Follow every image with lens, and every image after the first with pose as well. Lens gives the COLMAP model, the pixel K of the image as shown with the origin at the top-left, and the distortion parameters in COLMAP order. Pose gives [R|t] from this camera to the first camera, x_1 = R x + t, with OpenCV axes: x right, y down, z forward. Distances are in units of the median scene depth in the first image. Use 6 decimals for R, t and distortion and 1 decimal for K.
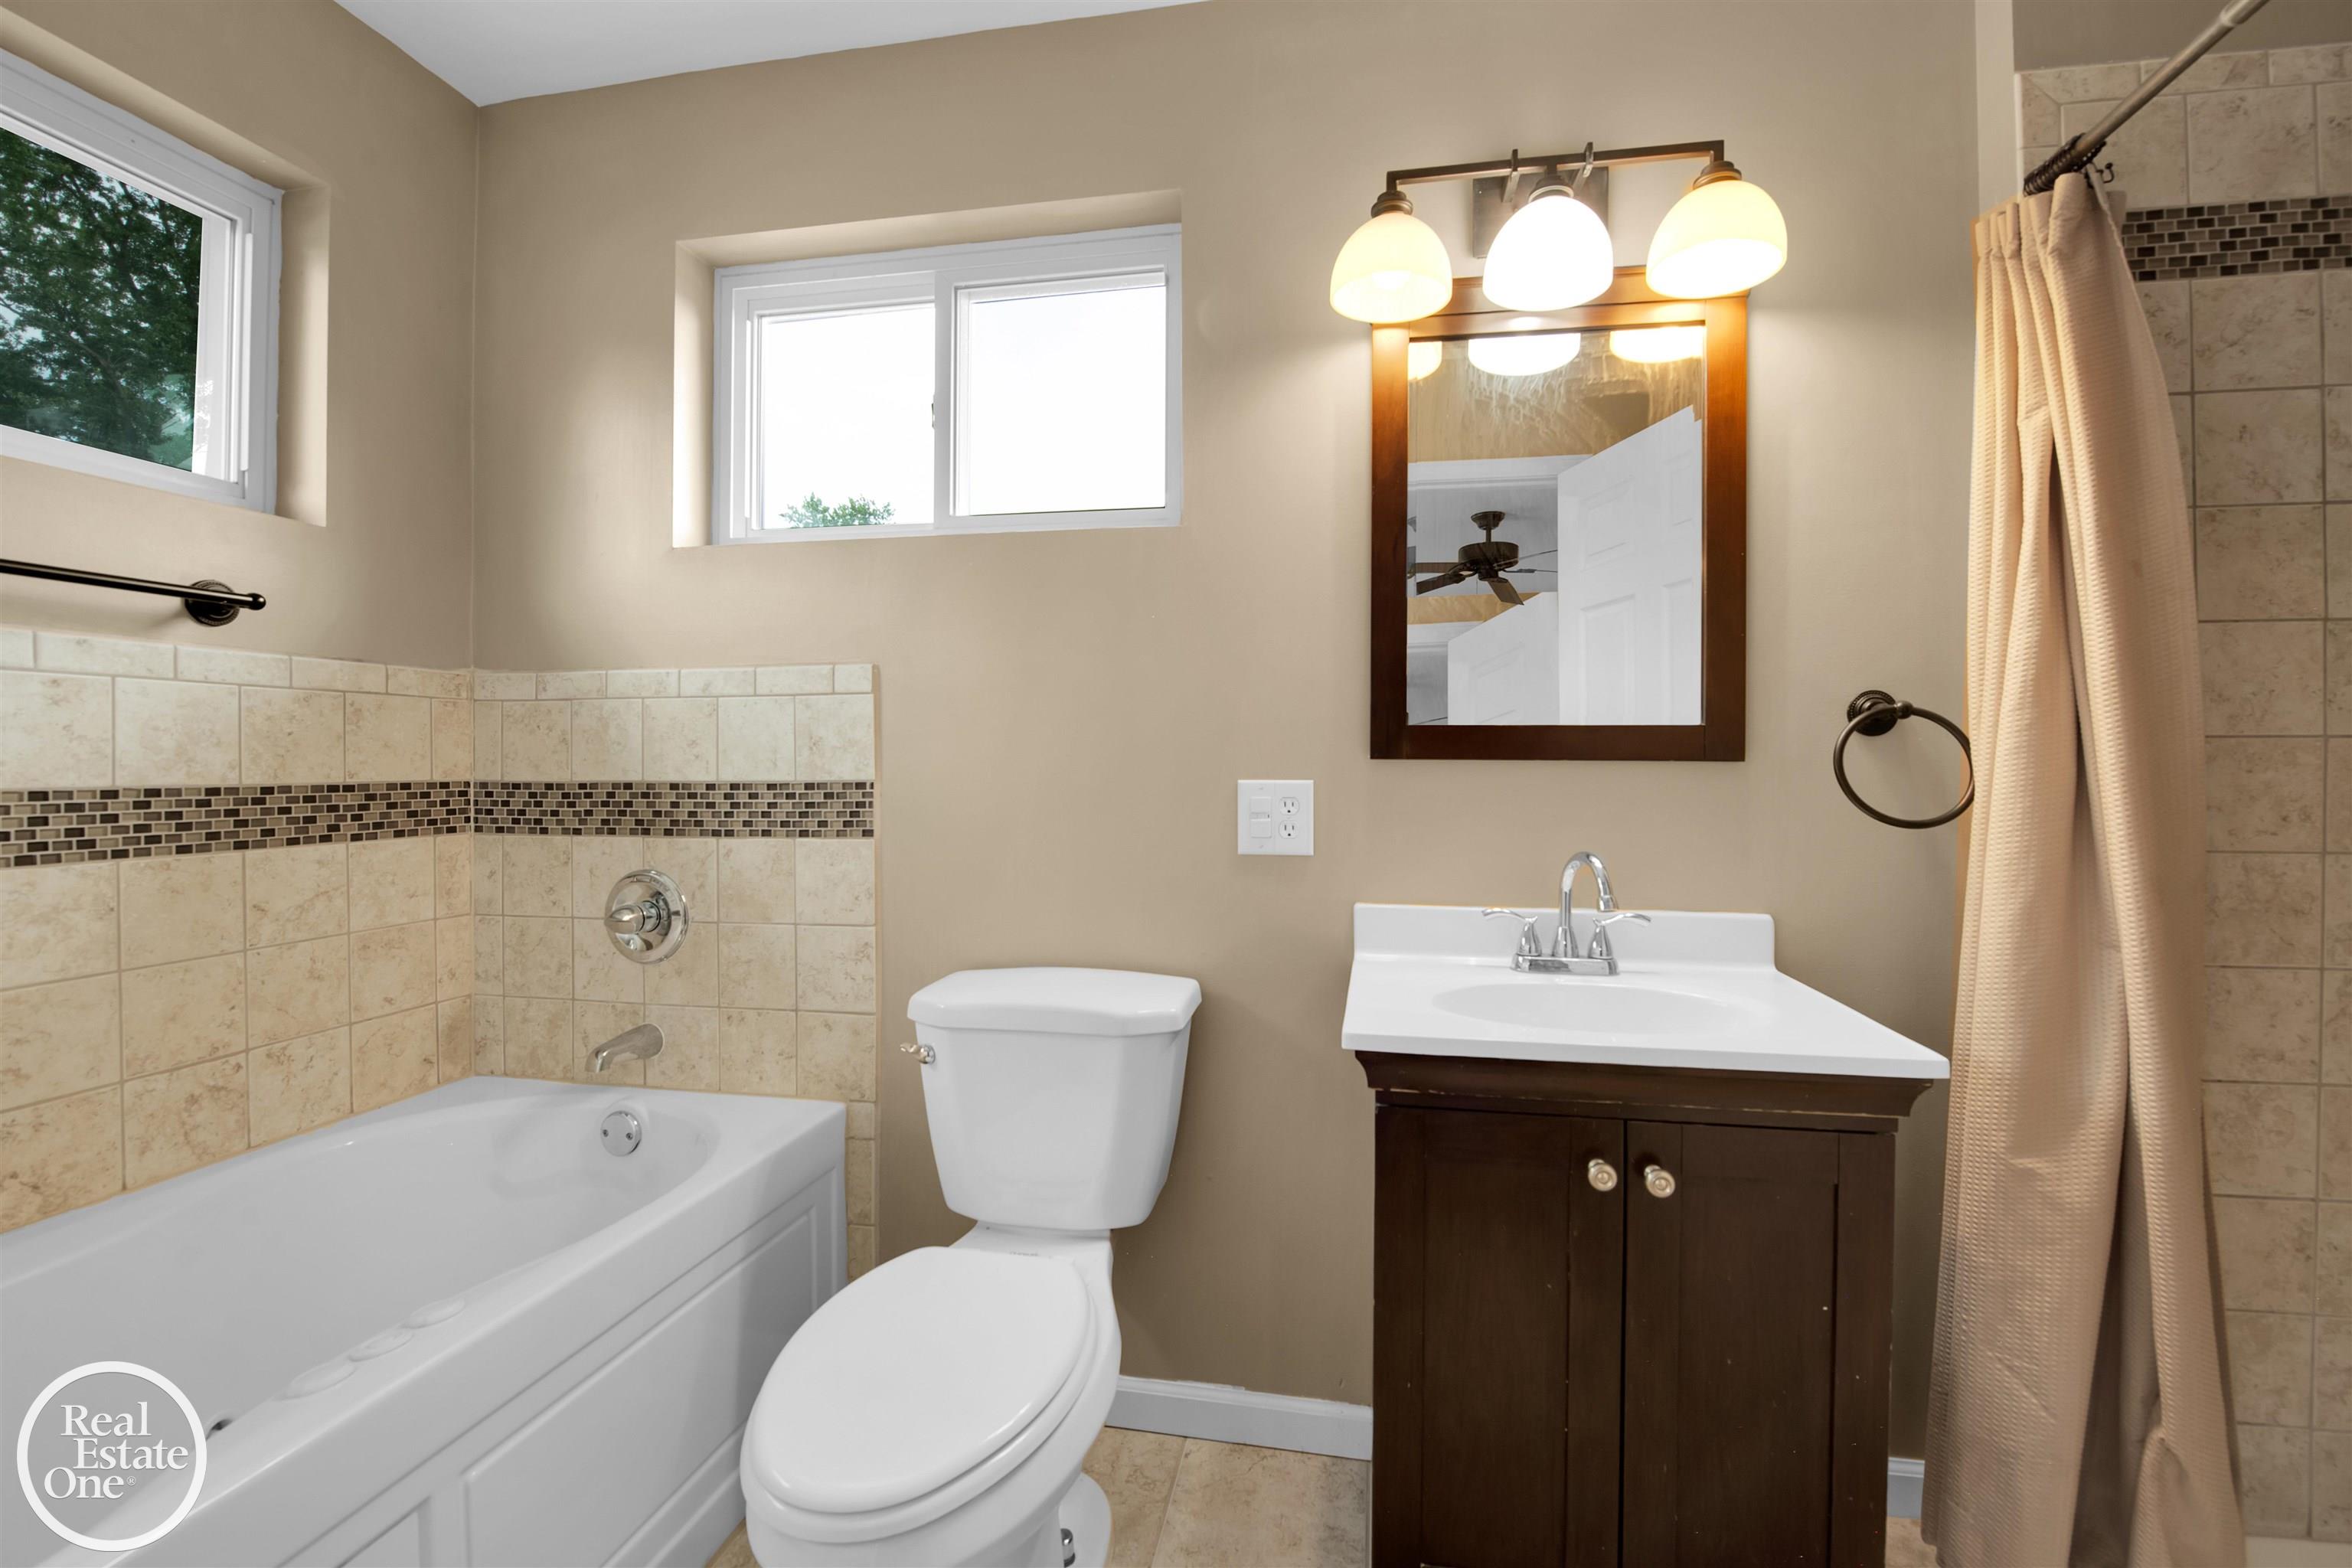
lens RADIAL K [[957.3, 0, 1195.6], [0, 957.3, 781.0], [0, 0, 1]] dist [-0.017308, -0.000156]
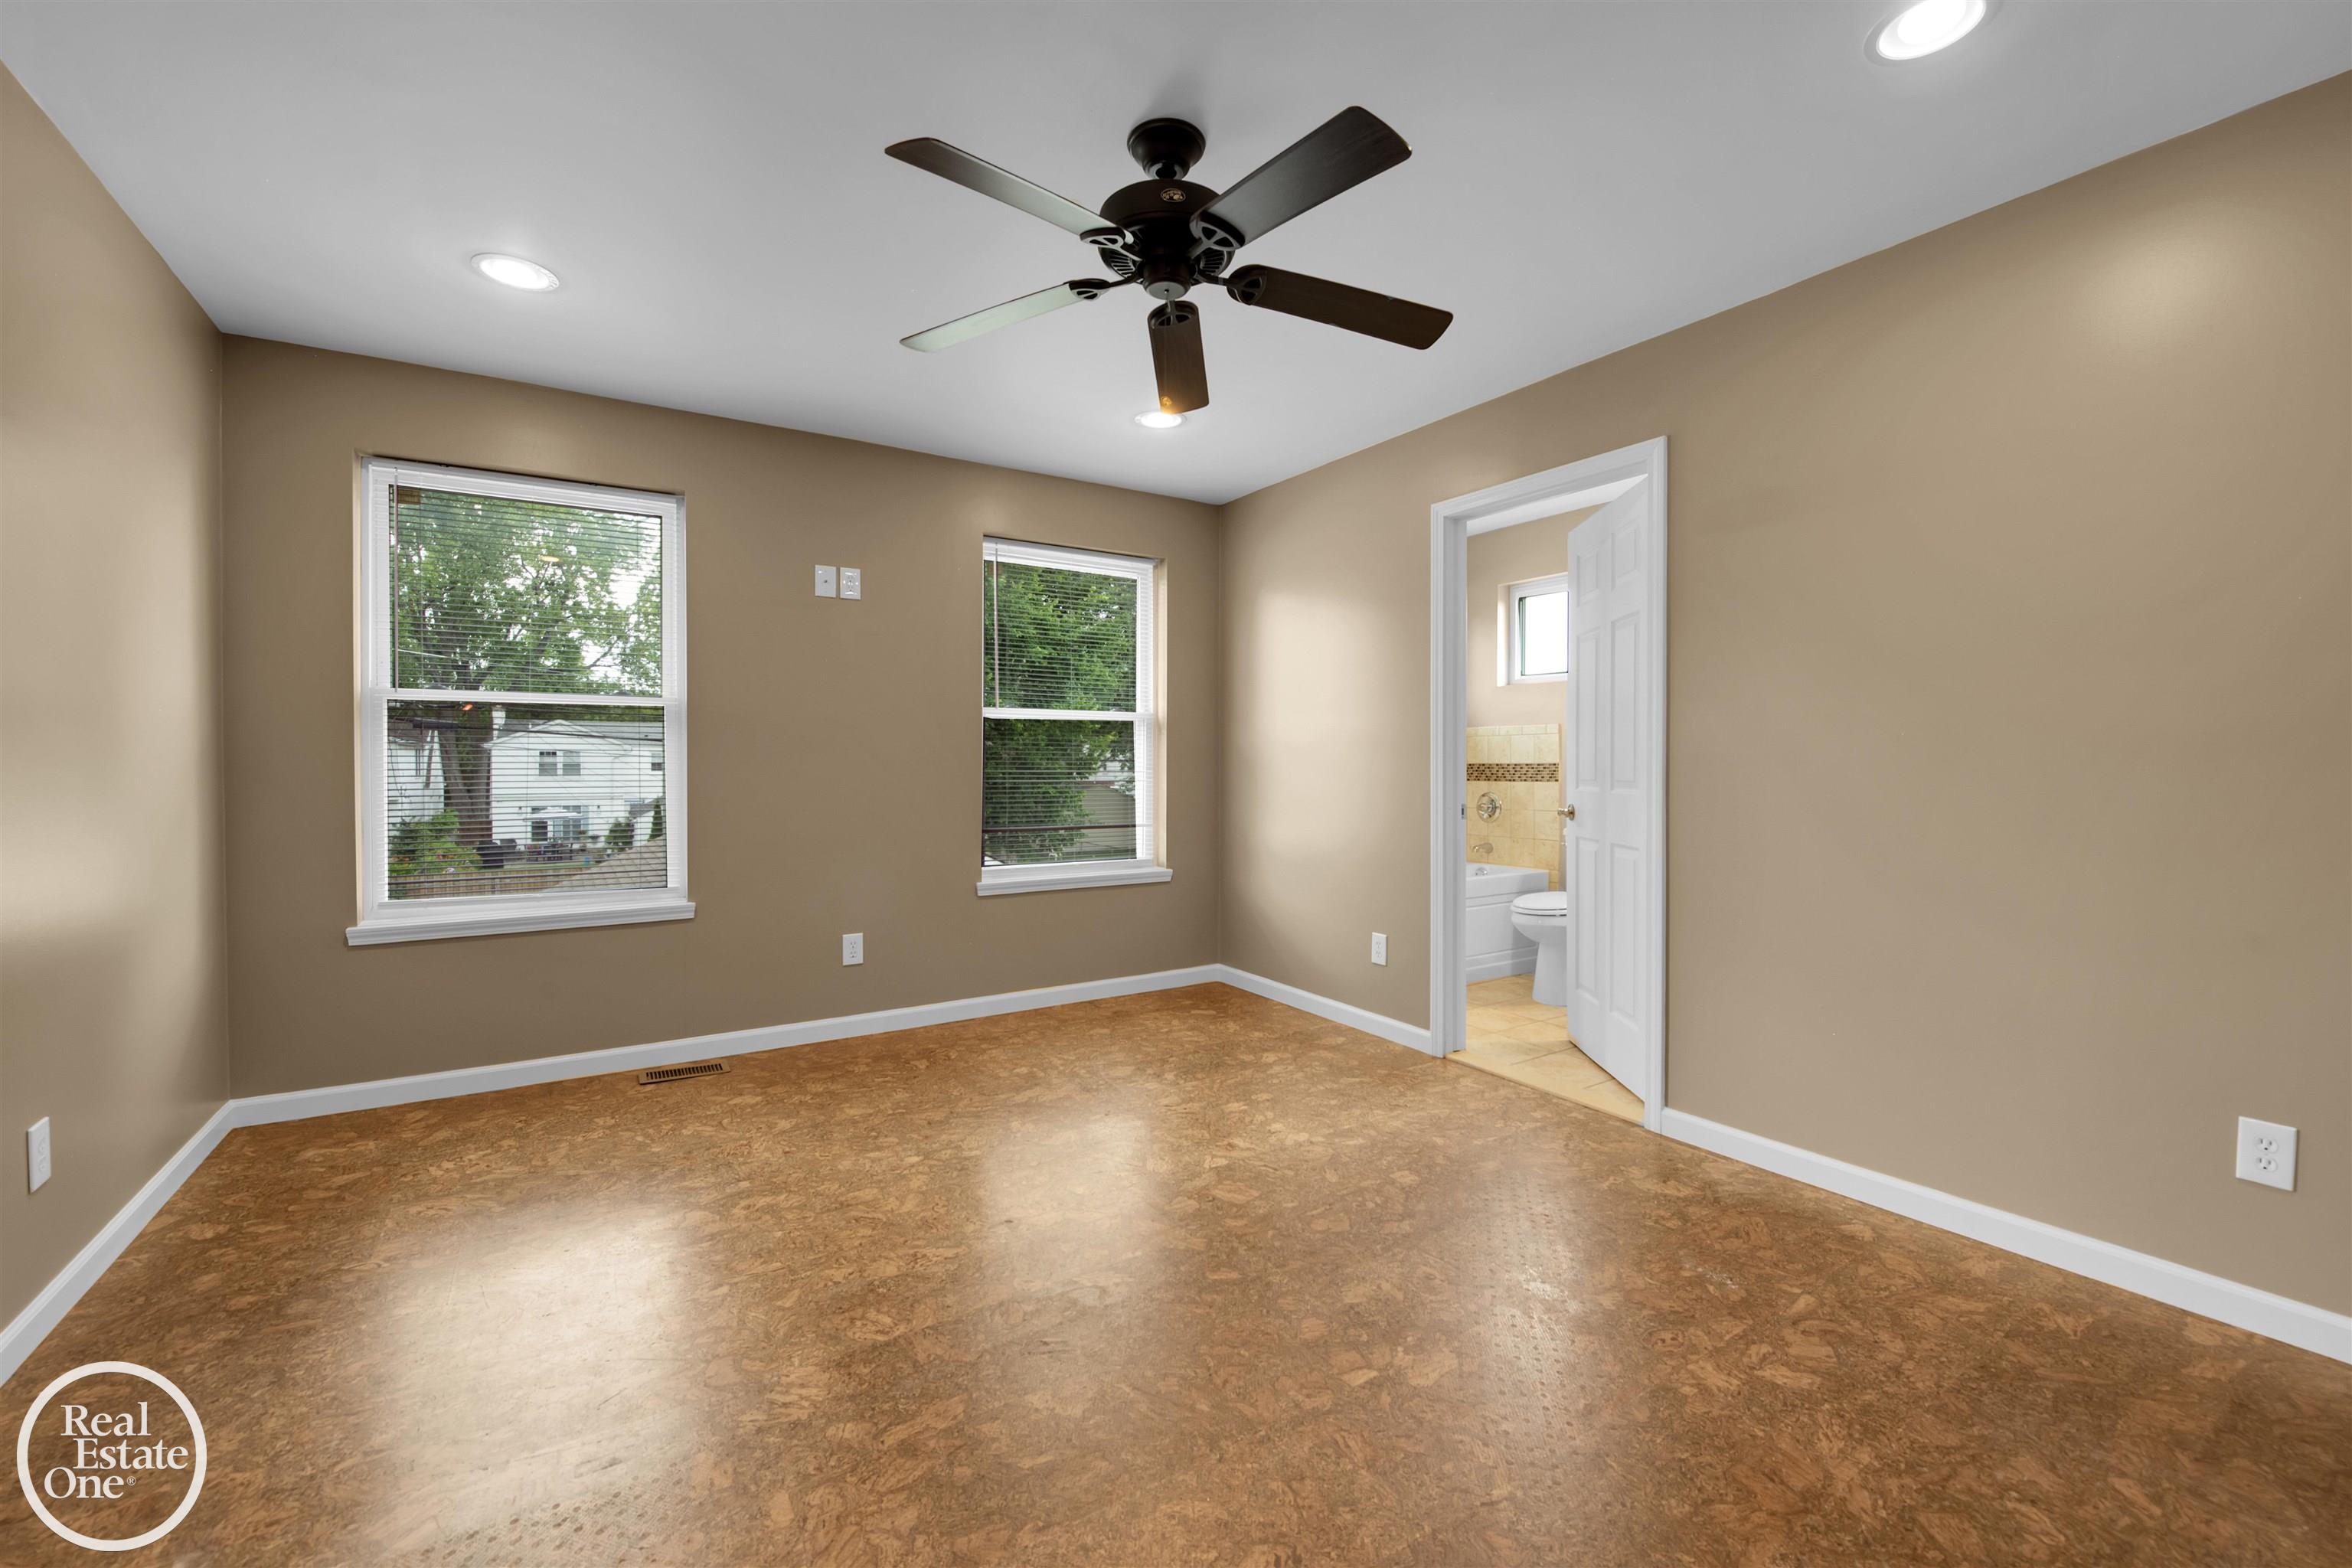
lens RADIAL K [[956.9, 0, 1186.8], [0, 956.9, 769.4], [0, 0, 1]] dist [-0.020275, 0.000021]
pose [[0.673926, 0.004541, -0.738785, 1.052660], [-0.004538, 0.999988, 0.002007, 0.018618], [0.738785, 0.002000, 0.673939, -1.815539]]
